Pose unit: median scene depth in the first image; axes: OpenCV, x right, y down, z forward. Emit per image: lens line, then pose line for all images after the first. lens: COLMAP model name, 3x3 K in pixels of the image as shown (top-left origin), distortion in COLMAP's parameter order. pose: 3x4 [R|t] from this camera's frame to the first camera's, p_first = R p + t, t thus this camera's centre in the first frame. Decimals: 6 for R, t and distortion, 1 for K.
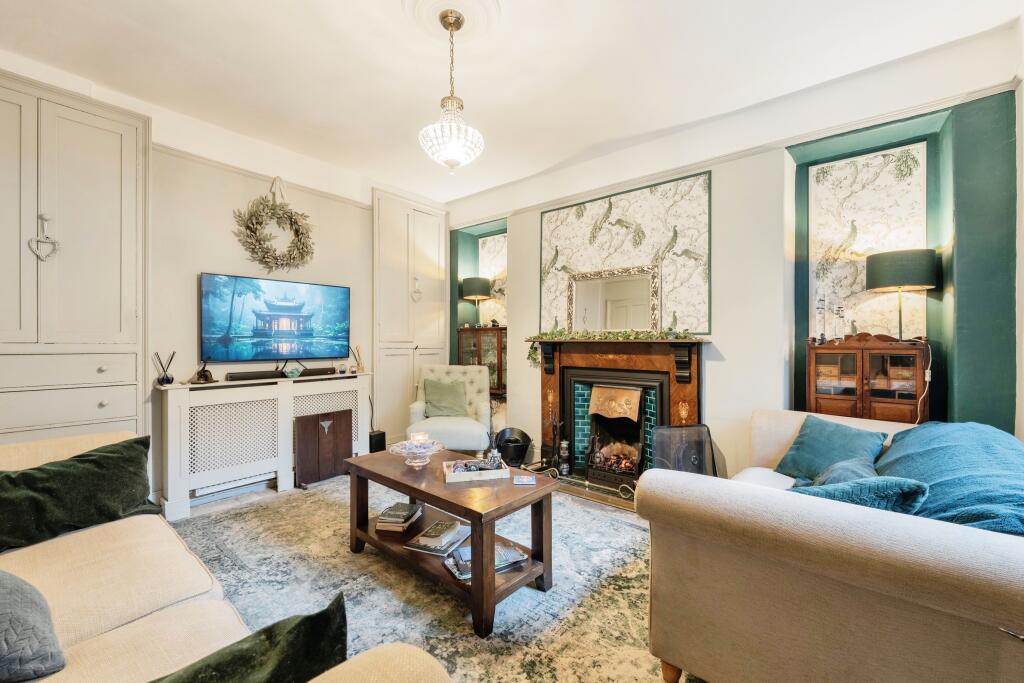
lens RADIAL K [[420.2, 0, 513.6], [0, 420.2, 345.2], [0, 0, 1]] dist [-0.001030, 0.000002]
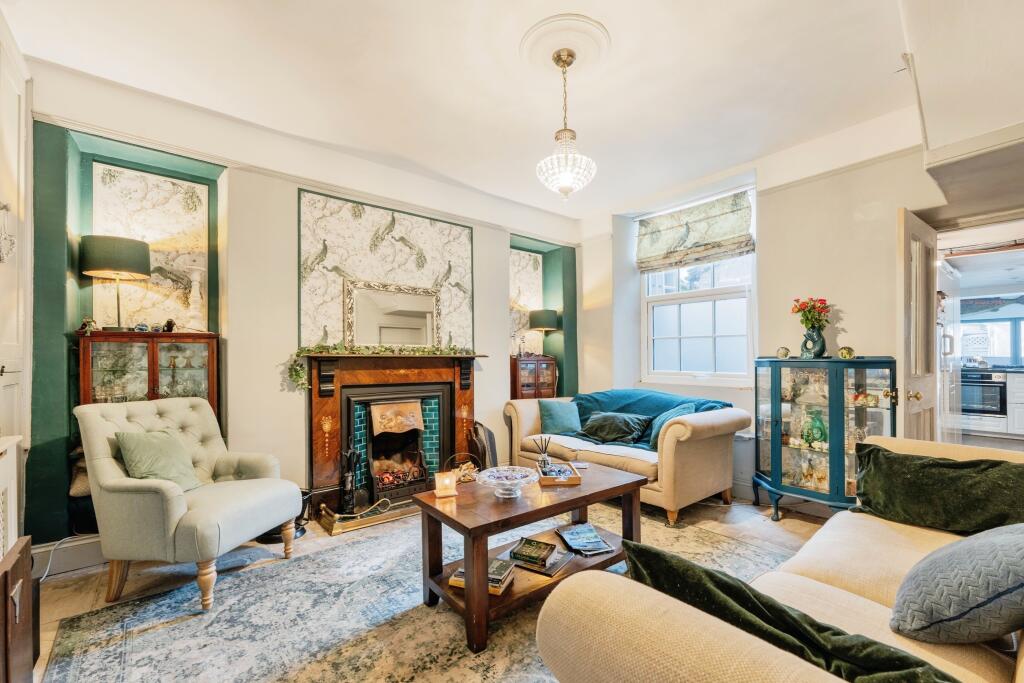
lens RADIAL K [[420.2, 0, 496.9], [0, 420.2, 353.5], [0, 0, 1]] dist [-0.001030, 0.000002]
pose [[0.212037, 0.005793, 0.977244, -0.708723], [0.007889, 0.999940, -0.007639, -0.007101], [-0.977230, 0.009329, 0.211979, 0.569853]]
